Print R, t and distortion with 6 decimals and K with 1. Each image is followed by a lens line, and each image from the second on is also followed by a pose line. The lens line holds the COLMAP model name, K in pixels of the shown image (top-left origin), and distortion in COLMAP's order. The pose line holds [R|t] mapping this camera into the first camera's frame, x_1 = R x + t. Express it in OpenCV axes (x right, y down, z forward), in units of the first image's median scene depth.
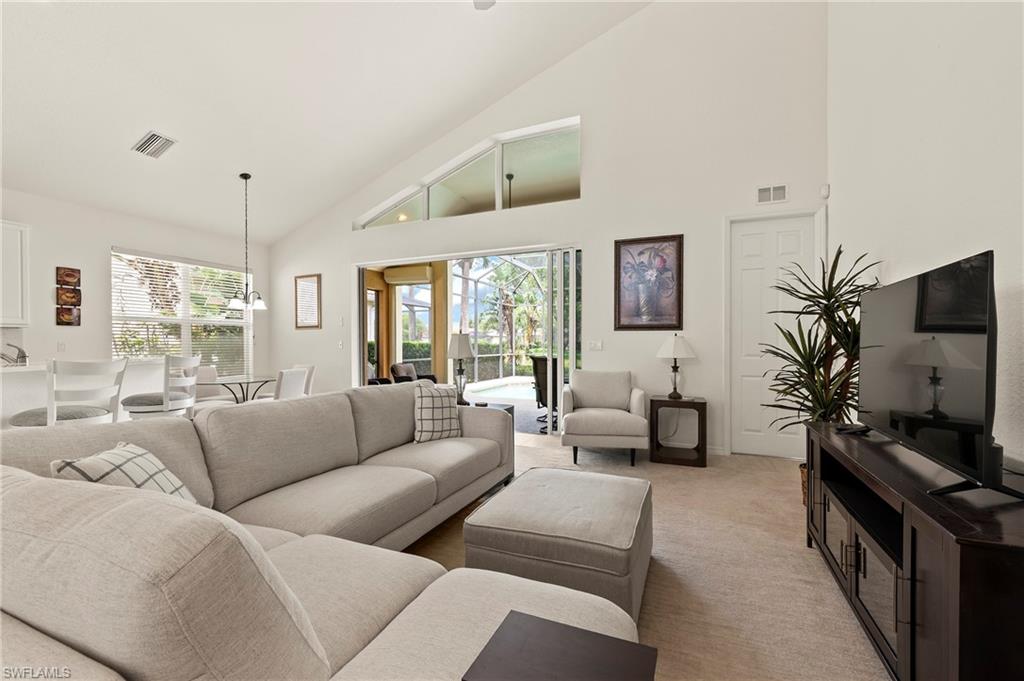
lens RADIAL K [[435.2, 0, 511.5], [0, 435.2, 346.6], [0, 0, 1]] dist [-0.006858, 0.000092]
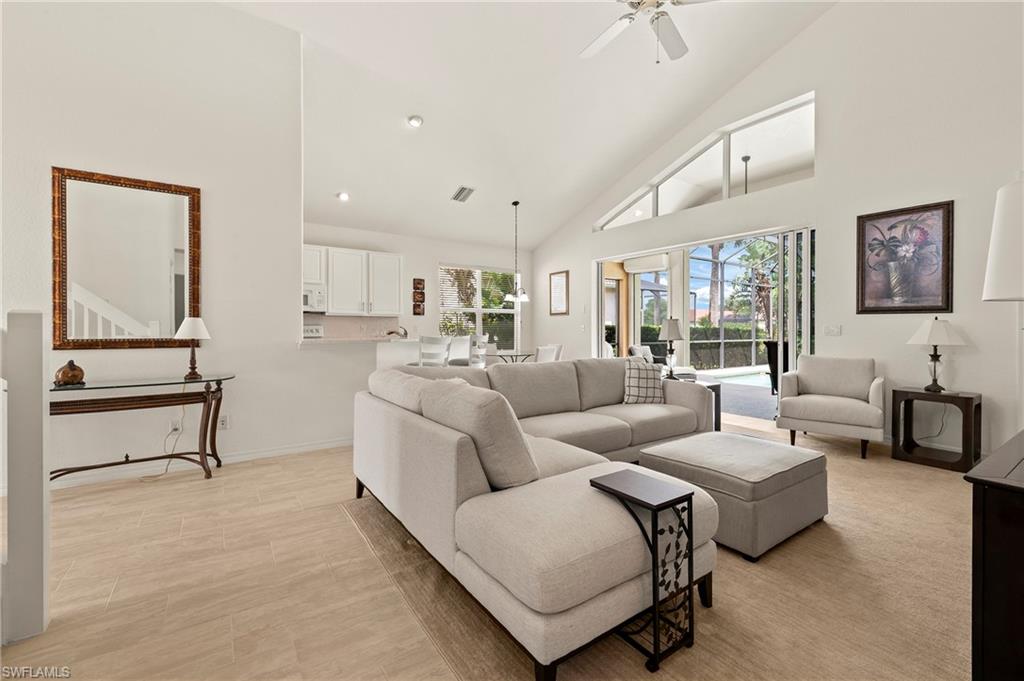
lens RADIAL K [[436.9, 0, 513.4], [0, 436.9, 329.3], [0, 0, 1]] dist [-0.000804, -0.000177]
pose [[0.847826, 0.005876, -0.530243, 0.114788], [-0.007847, 0.999968, -0.001466, 0.002309], [0.530217, 0.005404, 0.847845, -0.171163]]
